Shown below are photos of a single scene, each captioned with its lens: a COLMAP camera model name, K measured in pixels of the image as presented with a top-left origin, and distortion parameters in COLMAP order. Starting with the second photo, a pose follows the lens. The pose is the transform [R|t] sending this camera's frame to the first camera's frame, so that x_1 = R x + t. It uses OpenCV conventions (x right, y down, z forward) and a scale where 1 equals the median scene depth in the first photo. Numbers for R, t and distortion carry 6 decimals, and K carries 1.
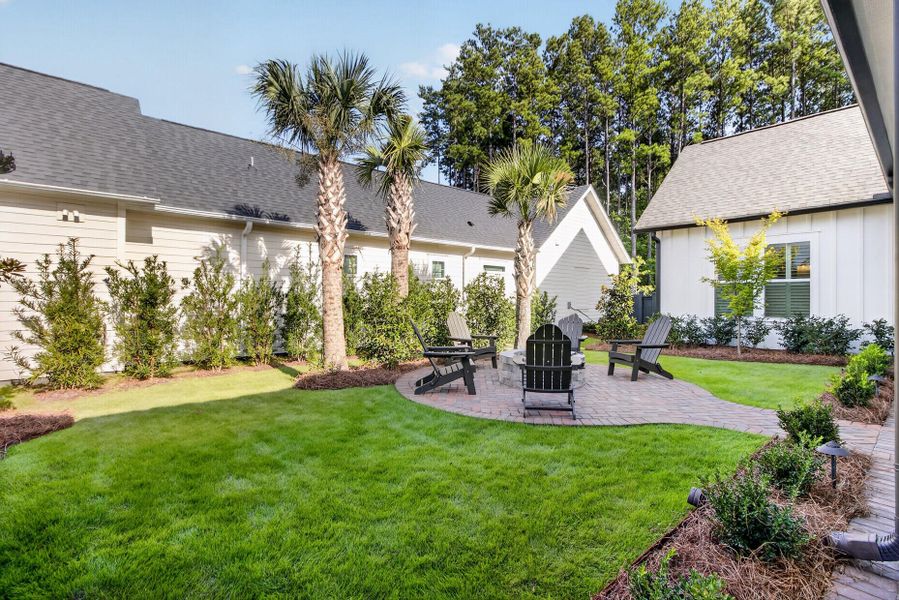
lens RADIAL K [[411.1, 0, 449.5], [0, 411.1, 300.0], [0, 0, 1]] dist [-0.002582, -0.000193]
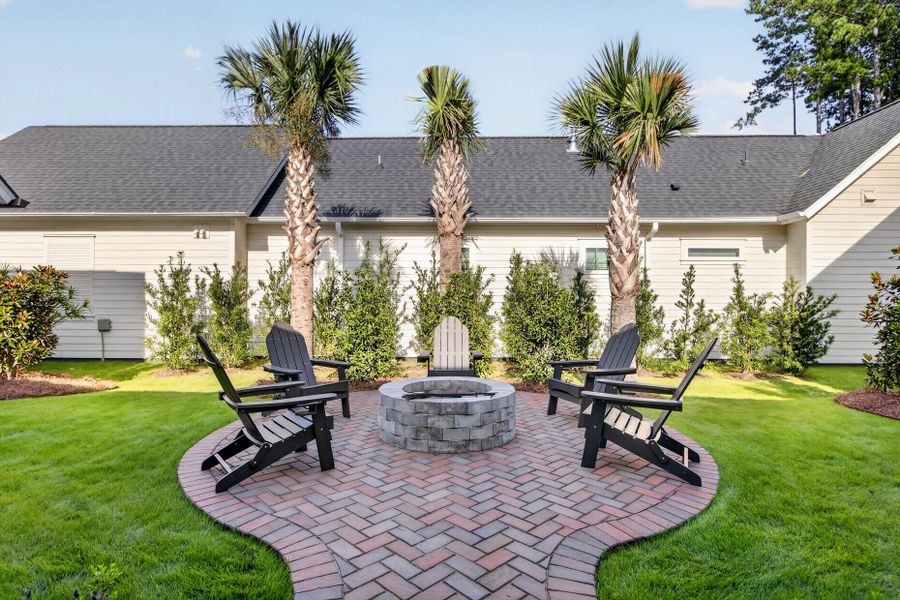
lens RADIAL K [[411.5, 0, 450.0], [0, 411.5, 300.0], [0, 0, 1]] dist [-0.002582, -0.000193]
pose [[0.726448, 0.019795, -0.686936, 0.420843], [-0.009832, 0.999782, 0.018413, -0.023518], [0.687151, -0.006623, 0.726485, 0.483867]]
